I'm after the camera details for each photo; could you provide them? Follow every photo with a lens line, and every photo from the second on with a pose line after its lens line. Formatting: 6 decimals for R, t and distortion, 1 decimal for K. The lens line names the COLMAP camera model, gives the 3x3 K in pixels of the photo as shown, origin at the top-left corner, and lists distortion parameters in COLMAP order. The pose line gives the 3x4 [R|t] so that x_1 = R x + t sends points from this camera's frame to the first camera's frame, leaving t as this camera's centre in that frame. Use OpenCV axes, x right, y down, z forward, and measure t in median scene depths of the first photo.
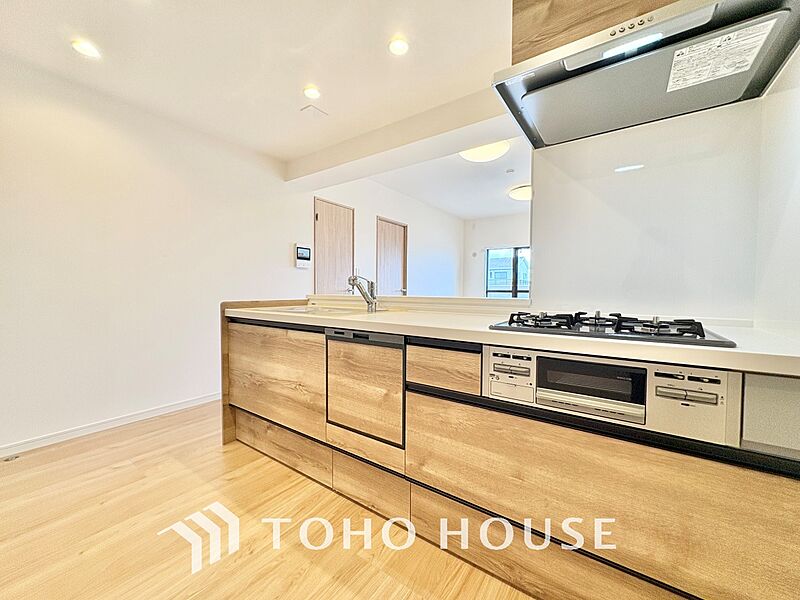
lens RADIAL K [[318.9, 0, 399.2], [0, 318.9, 297.9], [0, 0, 1]] dist [-0.000023, 0.000464]
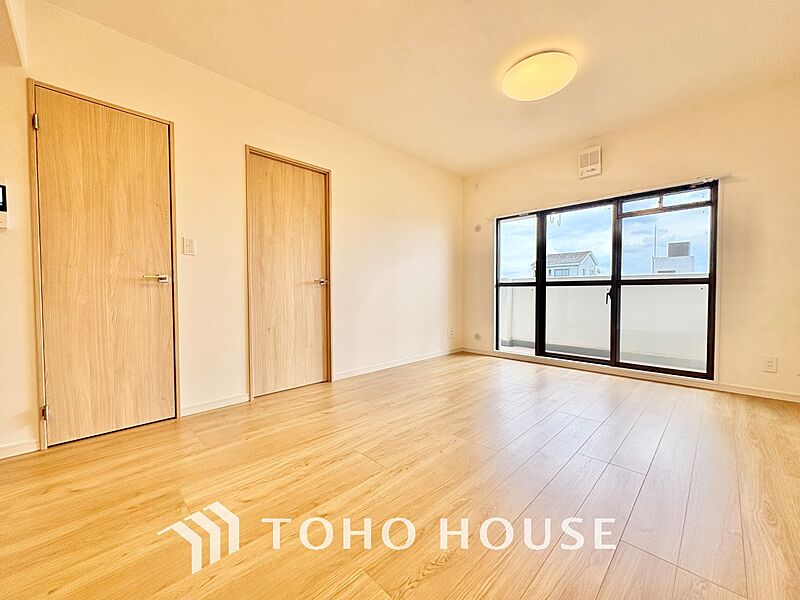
lens RADIAL K [[318.9, 0, 399.4], [0, 318.9, 299.7], [0, 0, 1]] dist [-0.000023, 0.000464]
pose [[0.984590, -0.023590, -0.173280, 0.250252], [0.020679, 0.999613, -0.018582, 0.019962], [0.173652, 0.014713, 0.984697, 0.464038]]
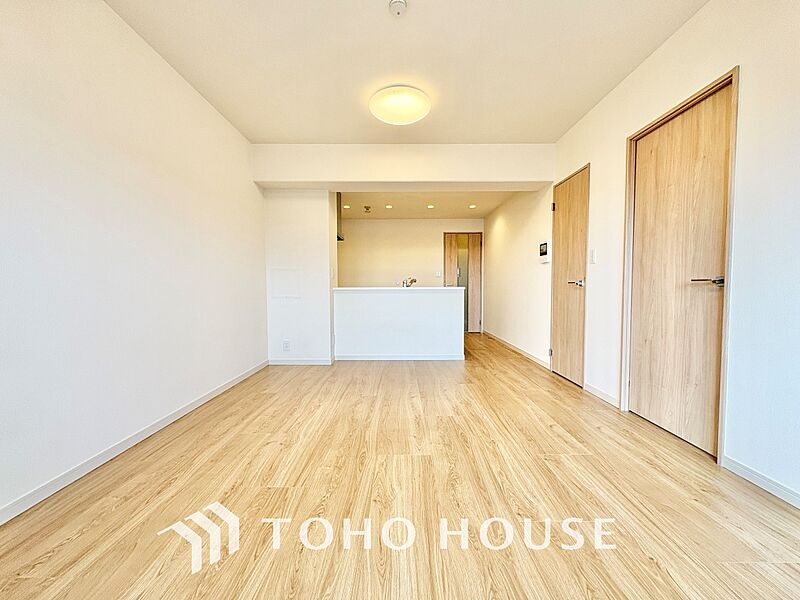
lens RADIAL K [[318.9, 0, 399.5], [0, 318.9, 300.5], [0, 0, 1]] dist [-0.000023, 0.000464]
pose [[-0.814696, 0.005004, -0.579867, 0.474242], [-0.040272, 0.997060, 0.065185, -0.015840], [0.578489, 0.076459, -0.812099, 1.105430]]
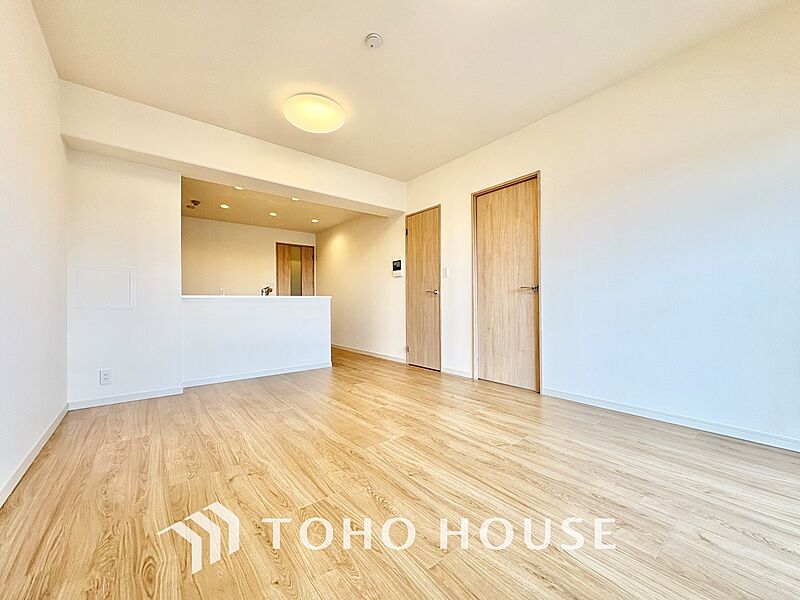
lens RADIAL K [[318.9, 0, 399.8], [0, 318.9, 300.8], [0, 0, 1]] dist [-0.000023, 0.000464]
pose [[-0.270496, -0.027764, -0.962321, 0.631912], [-0.038444, 0.999098, -0.018019, 0.015921], [0.961953, 0.032121, -0.271320, 0.949076]]
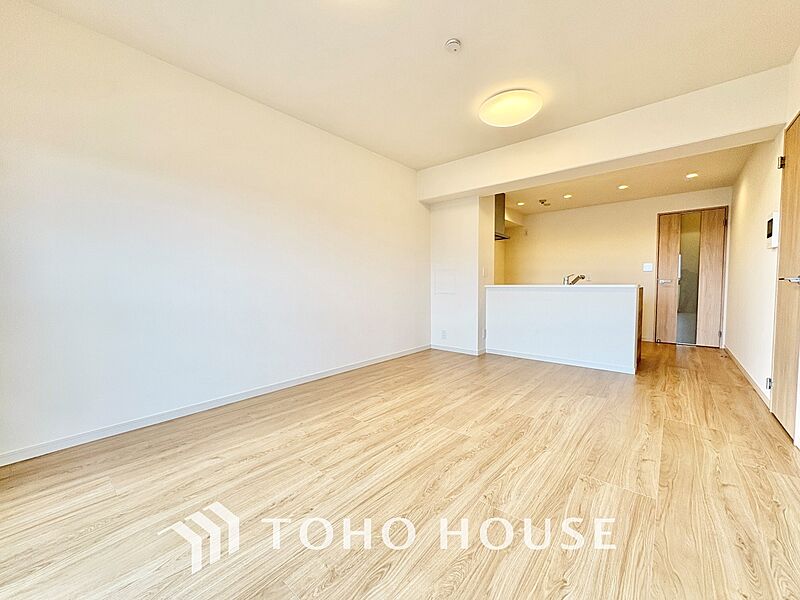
lens RADIAL K [[318.9, 0, 400.6], [0, 318.9, 299.6], [0, 0, 1]] dist [-0.000023, 0.000464]
pose [[-0.995955, -0.020874, 0.087398, 0.298847], [-0.012640, 0.995517, 0.093730, -0.028318], [-0.088962, 0.092247, -0.991754, 1.234527]]
